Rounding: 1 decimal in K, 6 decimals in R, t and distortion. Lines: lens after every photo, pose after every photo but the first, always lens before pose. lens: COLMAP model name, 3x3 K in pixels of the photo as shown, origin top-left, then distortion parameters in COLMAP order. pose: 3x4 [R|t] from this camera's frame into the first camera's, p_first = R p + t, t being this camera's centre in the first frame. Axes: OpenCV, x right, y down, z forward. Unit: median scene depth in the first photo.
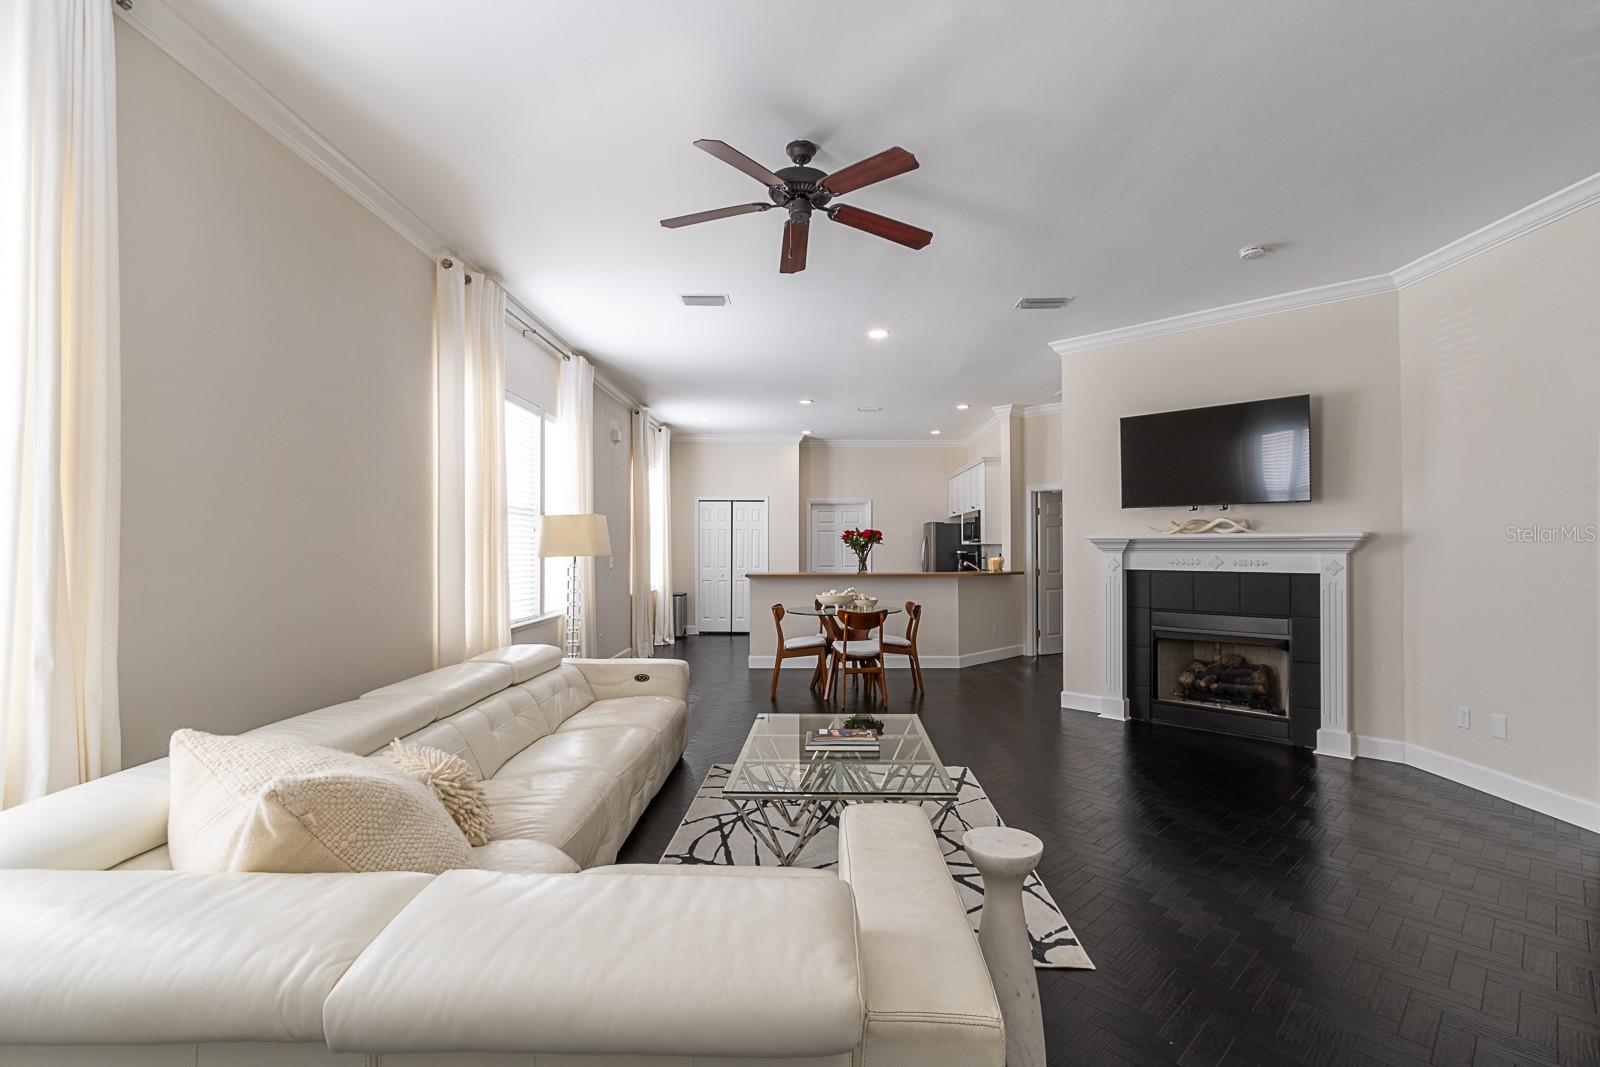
lens RADIAL K [[737.2, 0, 805.5], [0, 737.2, 546.1], [0, 0, 1]] dist [0.005690, -0.001905]
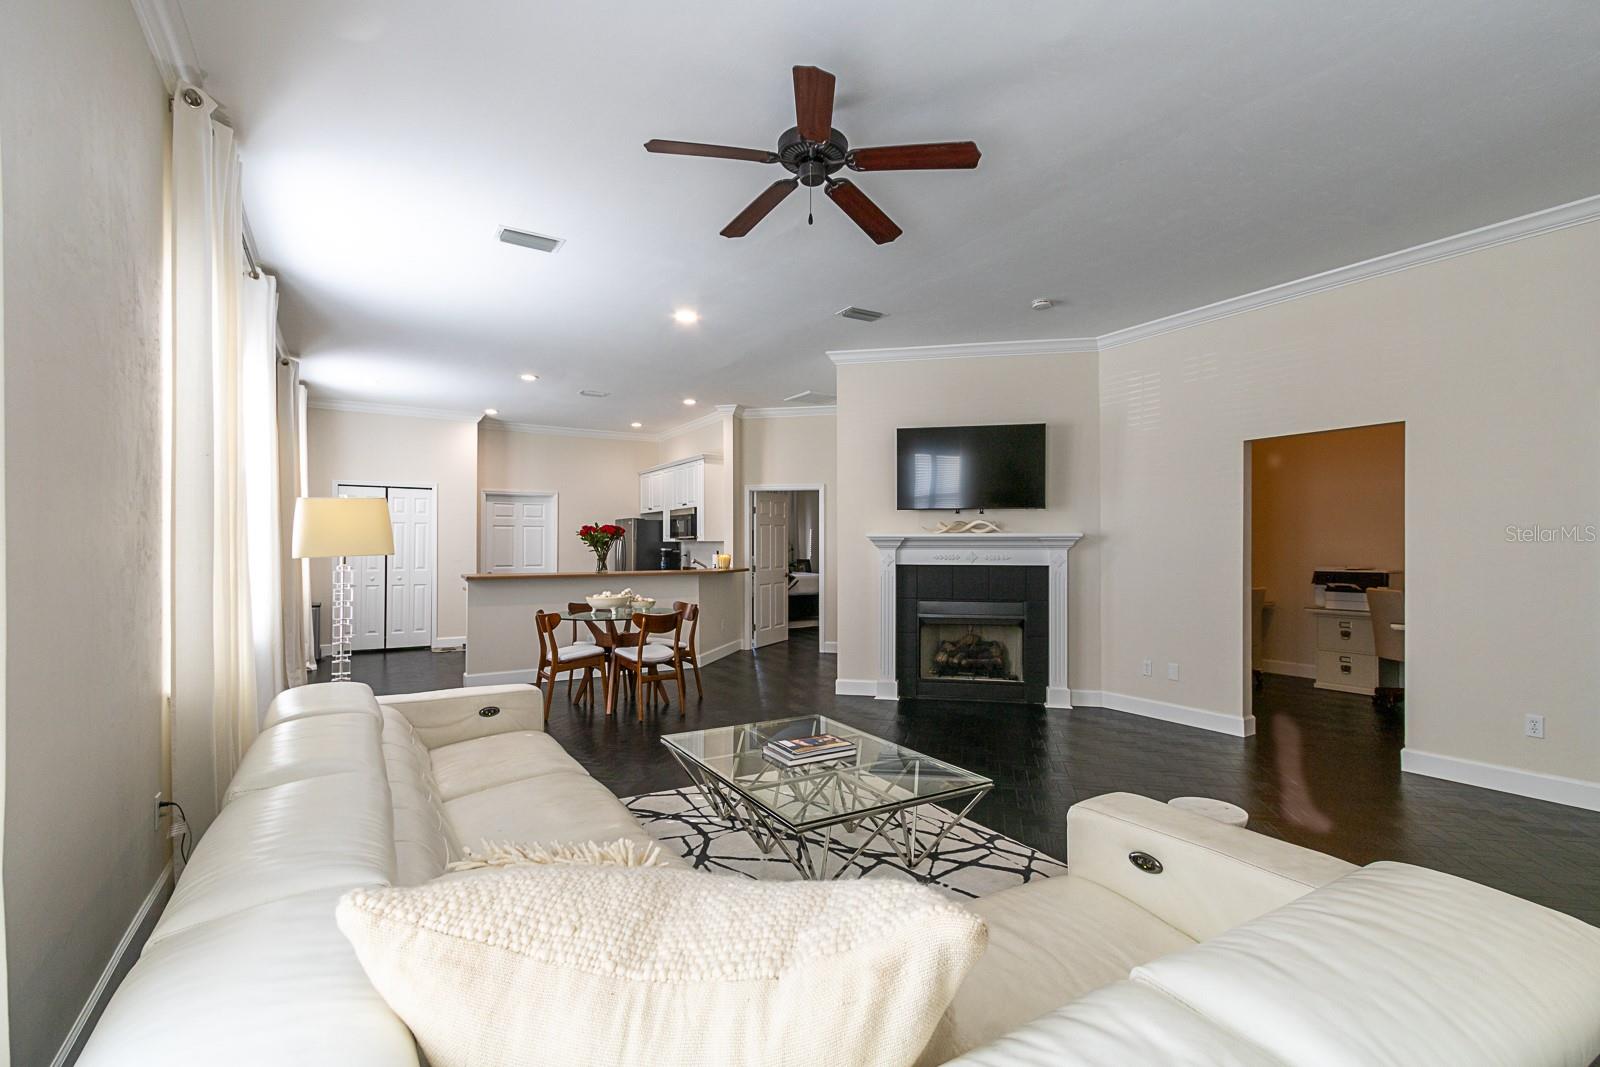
lens RADIAL K [[737.2, 0, 809.6], [0, 737.2, 544.1], [0, 0, 1]] dist [0.005690, -0.001905]
pose [[0.843653, 0.002117, 0.536885, -0.241739], [-0.002375, 0.999997, -0.000212, 0.001102], [-0.536884, -0.001096, 0.843655, 0.112064]]
